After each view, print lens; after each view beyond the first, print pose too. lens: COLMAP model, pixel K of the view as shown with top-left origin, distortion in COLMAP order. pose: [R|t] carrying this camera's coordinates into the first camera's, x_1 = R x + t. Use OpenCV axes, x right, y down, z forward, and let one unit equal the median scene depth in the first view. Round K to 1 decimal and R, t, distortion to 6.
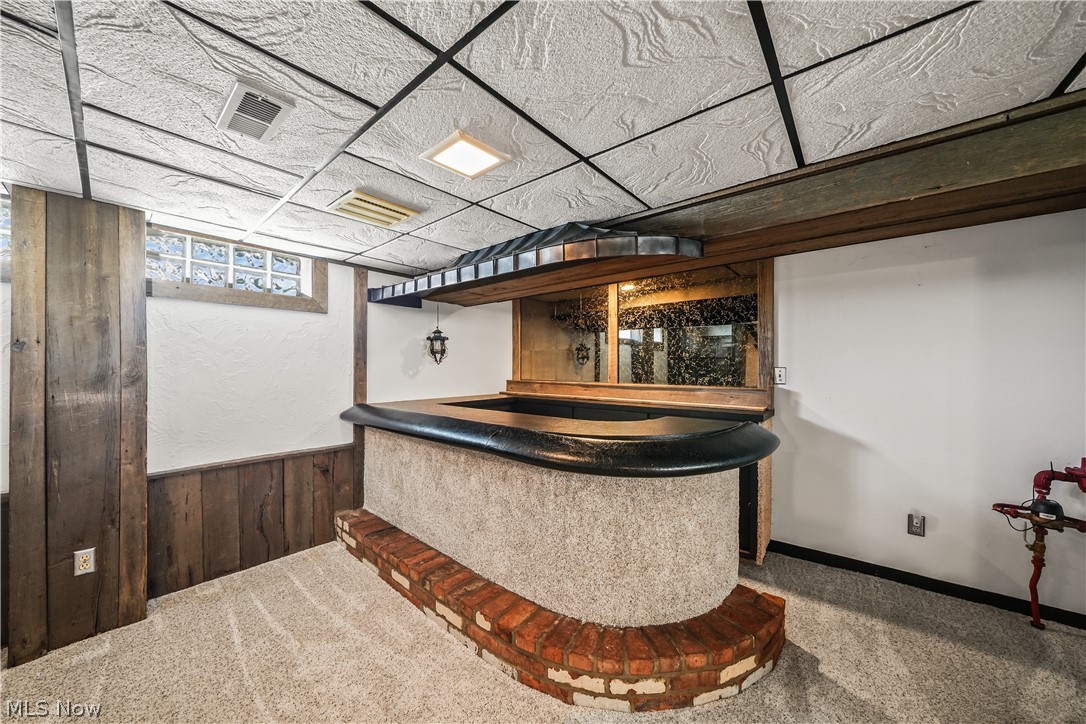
lens RADIAL K [[377.8, 0, 541.2], [0, 377.8, 366.4], [0, 0, 1]] dist [-0.018317, 0.000074]
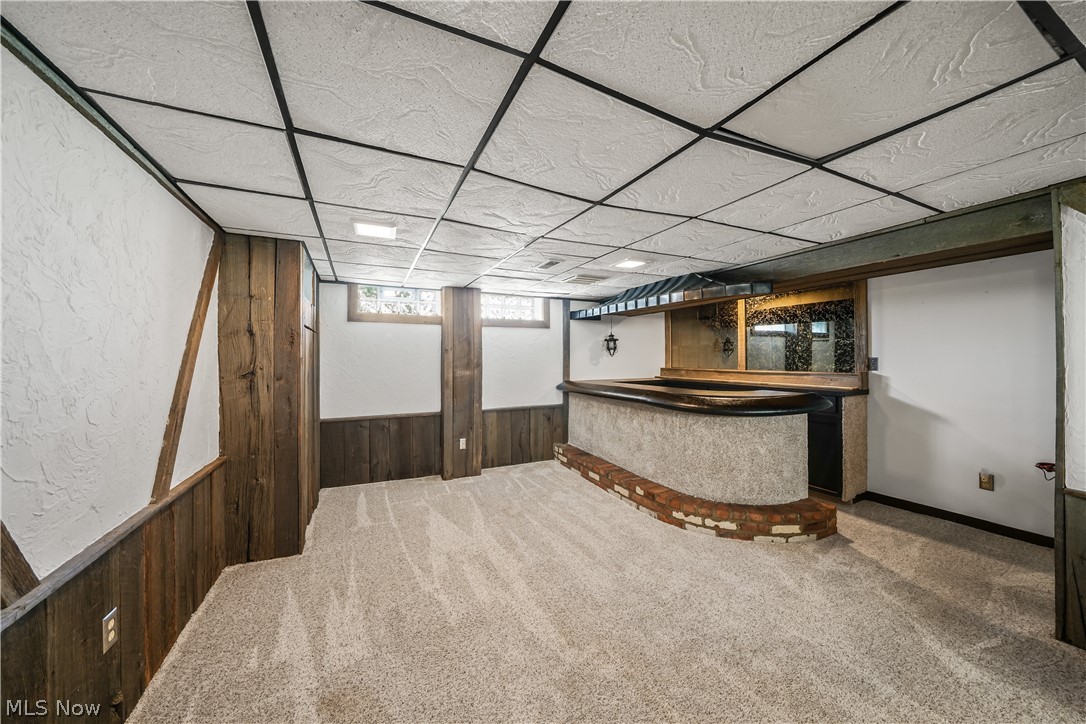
lens RADIAL K [[374.8, 0, 540.3], [0, 374.8, 358.9], [0, 0, 1]] dist [-0.017745, 0.000139]
pose [[0.908985, -0.004419, -0.416805, 0.145788], [0.006054, 0.999978, 0.002600, -0.003575], [0.416785, -0.004887, 0.908992, -0.756953]]
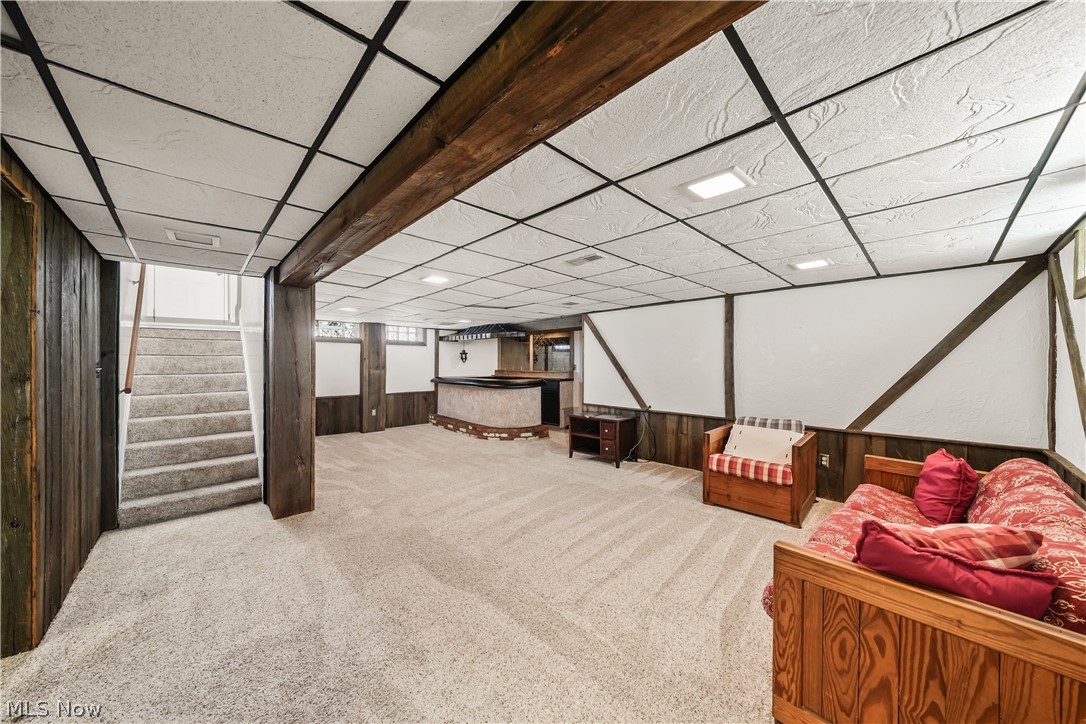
lens RADIAL K [[370.9, 0, 535.0], [0, 370.9, 361.1], [0, 0, 1]] dist [-0.000146, 0.000041]
pose [[0.992236, 0.000357, -0.124372, 0.816950], [-0.001055, 0.999984, -0.005547, -0.008463], [0.124368, 0.005635, 0.992220, -2.280798]]
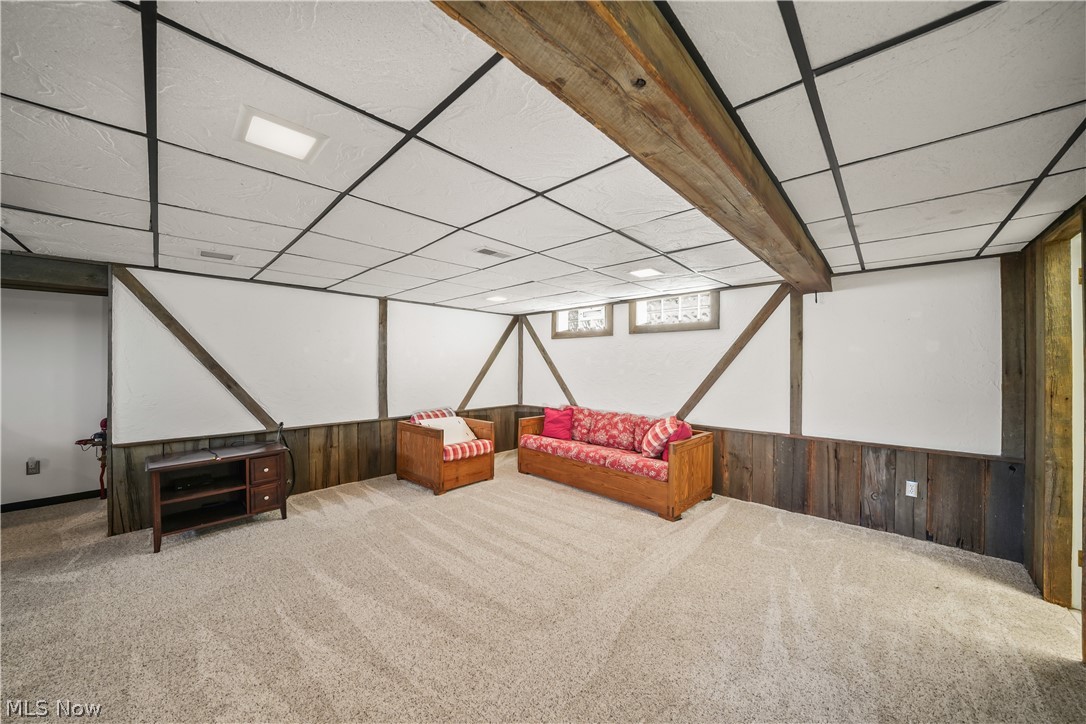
lens RADIAL K [[374.8, 0, 540.3], [0, 374.8, 358.9], [0, 0, 1]] dist [-0.017745, 0.000139]
pose [[0.064751, 0.015044, 0.997788, -0.355498], [-0.004920, 0.999879, -0.014757, -0.013988], [-0.997889, -0.003953, 0.064817, -1.195777]]
